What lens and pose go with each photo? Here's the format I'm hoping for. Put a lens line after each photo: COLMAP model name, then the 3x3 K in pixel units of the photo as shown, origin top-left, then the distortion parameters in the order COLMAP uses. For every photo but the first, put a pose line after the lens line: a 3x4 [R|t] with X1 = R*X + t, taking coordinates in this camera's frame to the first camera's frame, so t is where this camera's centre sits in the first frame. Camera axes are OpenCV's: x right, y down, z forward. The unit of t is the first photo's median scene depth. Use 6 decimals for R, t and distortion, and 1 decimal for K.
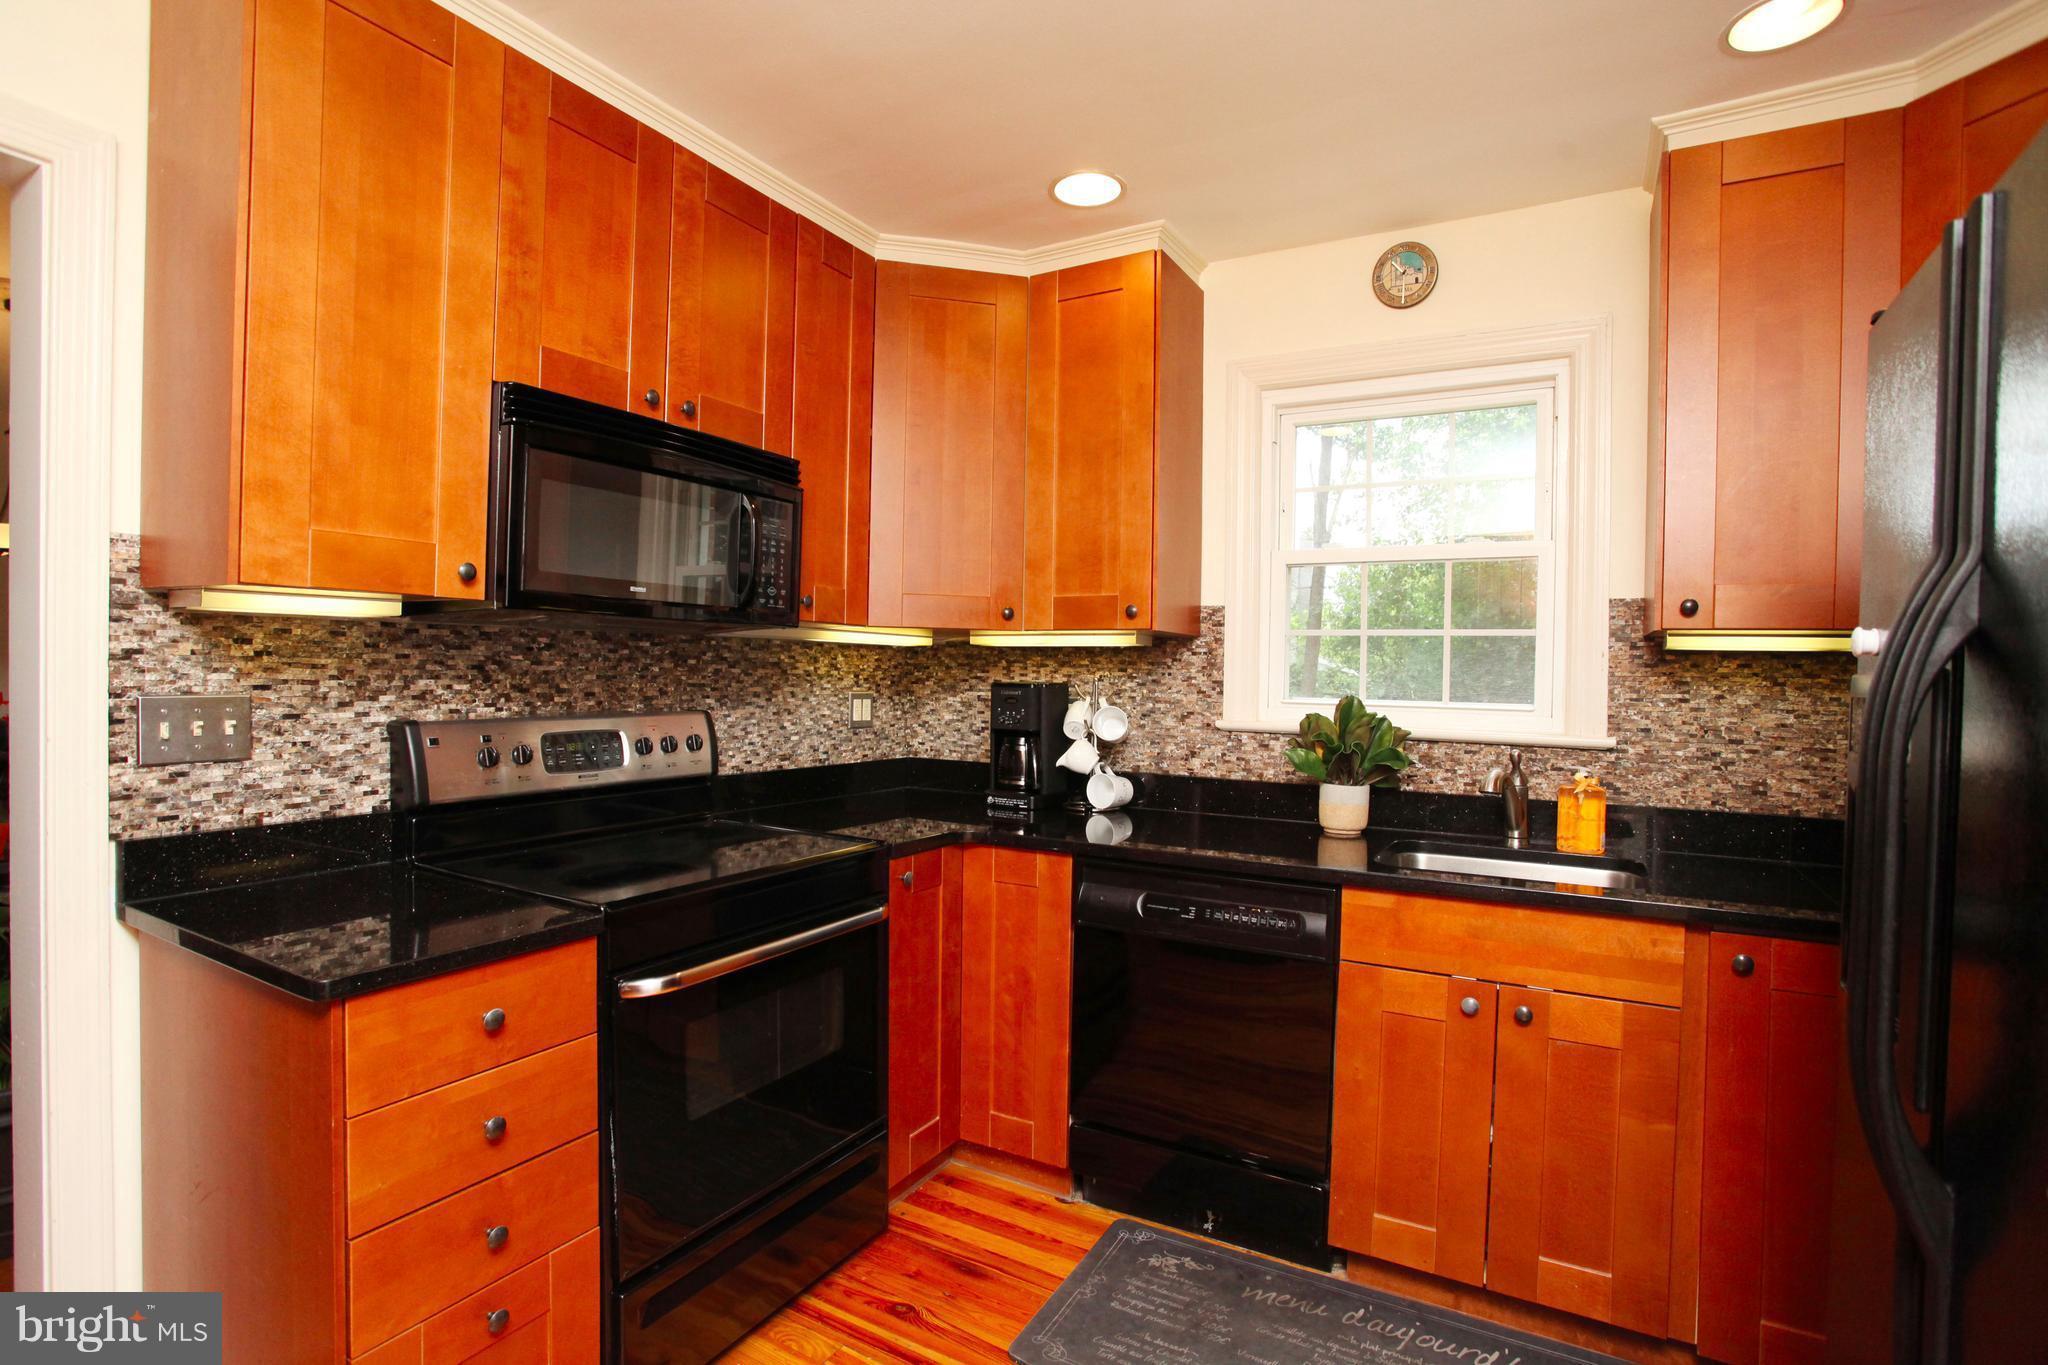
lens RADIAL K [[1038.7, 0, 1023.2], [0, 1038.7, 656.3], [0, 0, 1]] dist [-0.000528, 0.000161]
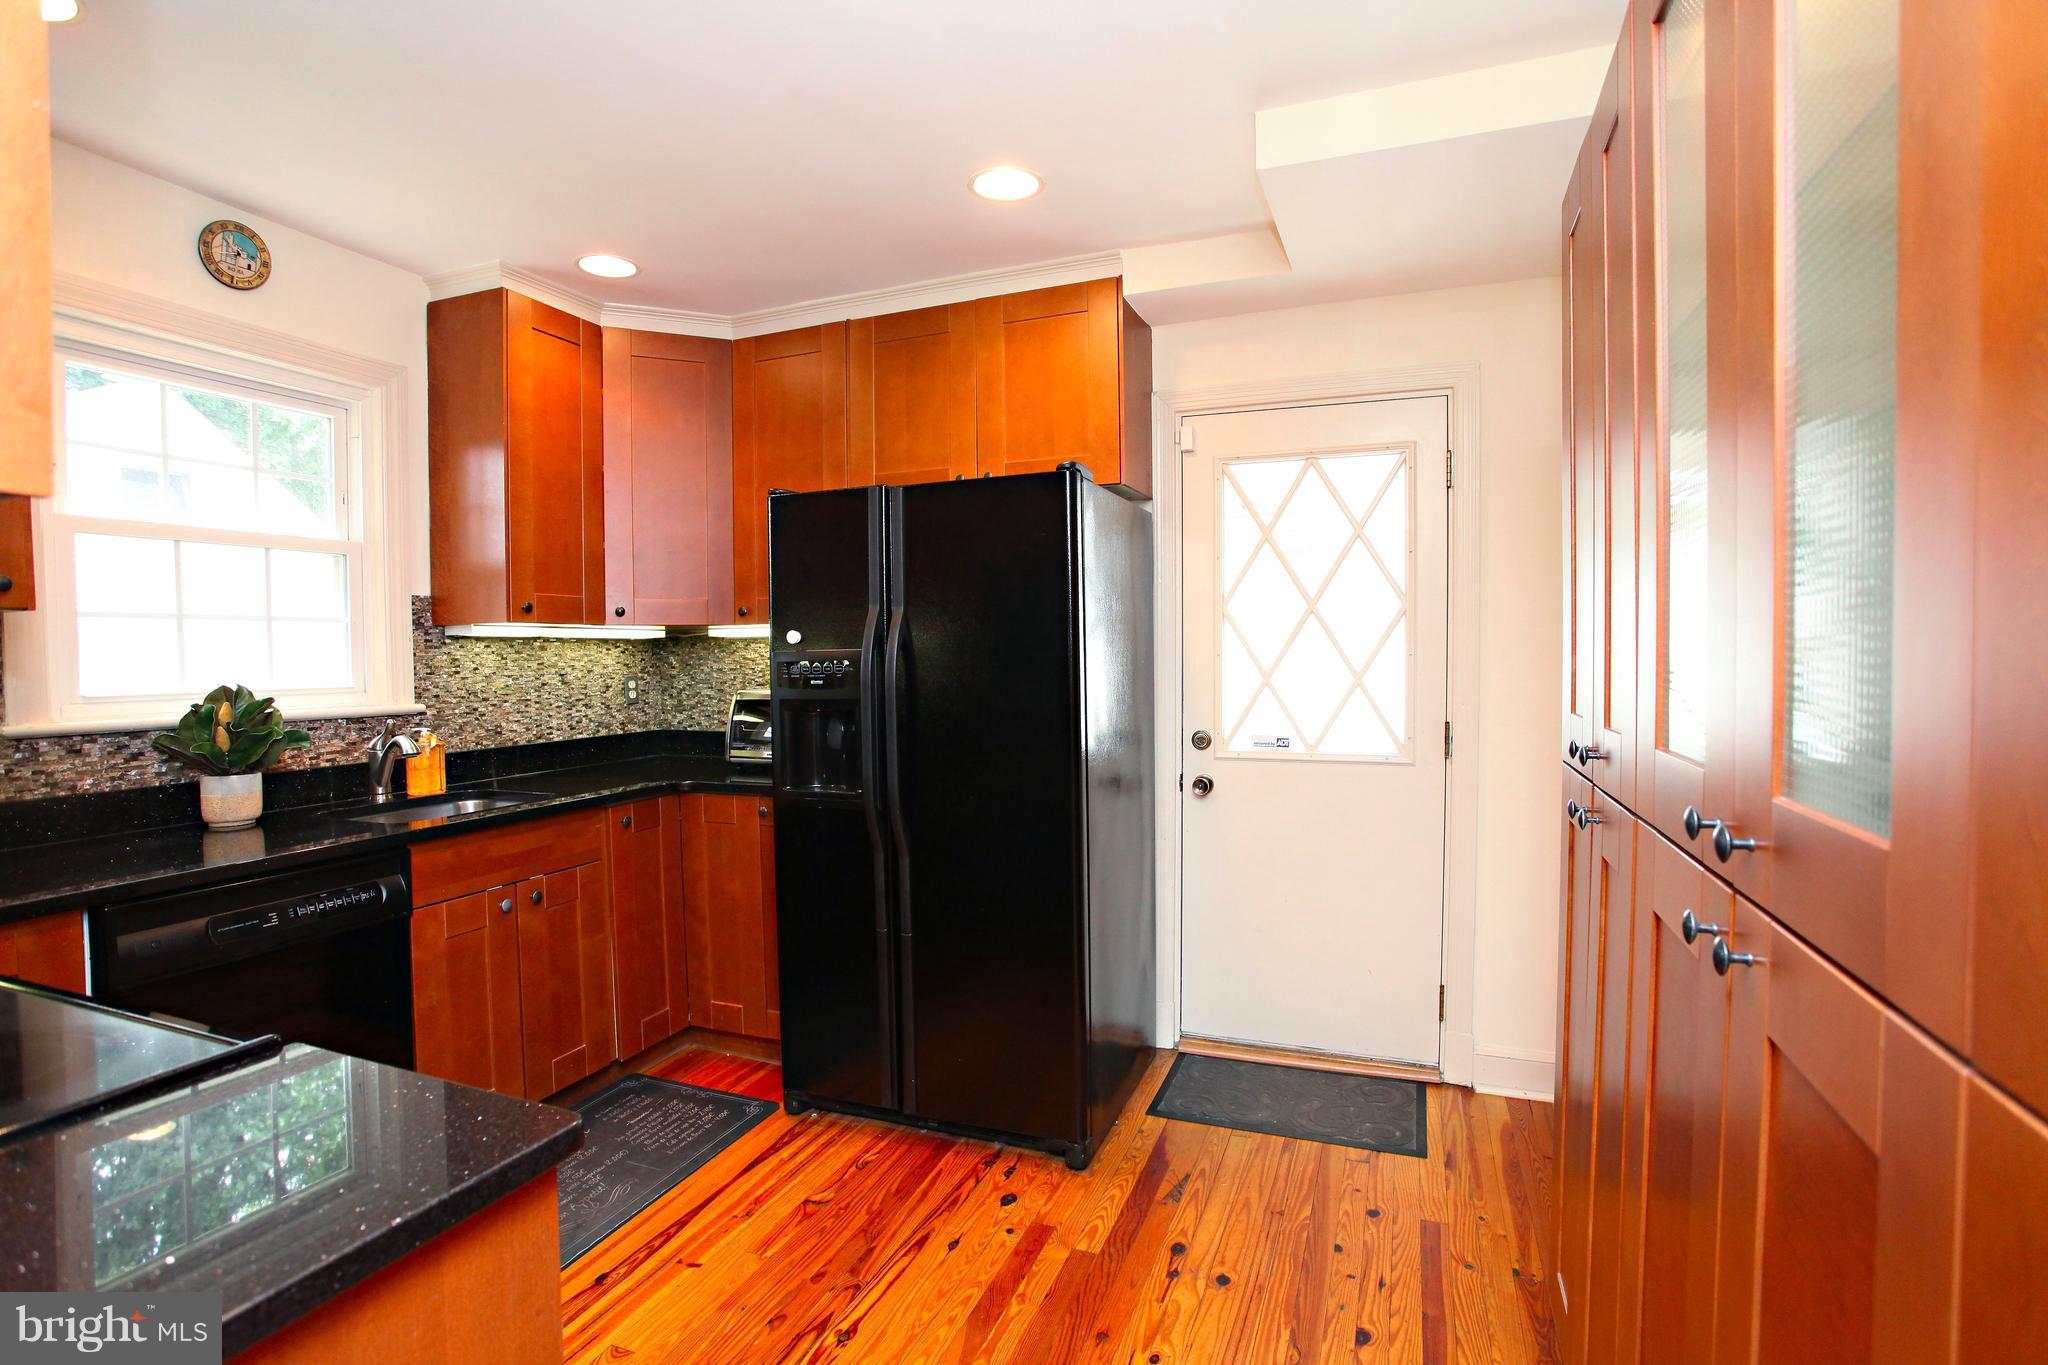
lens RADIAL K [[1038.7, 0, 1023.2], [0, 1038.7, 656.3], [0, 0, 1]] dist [-0.000528, 0.000161]
pose [[-0.118933, -0.022348, 0.992651, -0.785358], [-0.000748, 0.999748, 0.022419, -0.009270], [-0.992902, 0.001923, -0.118920, 0.414966]]
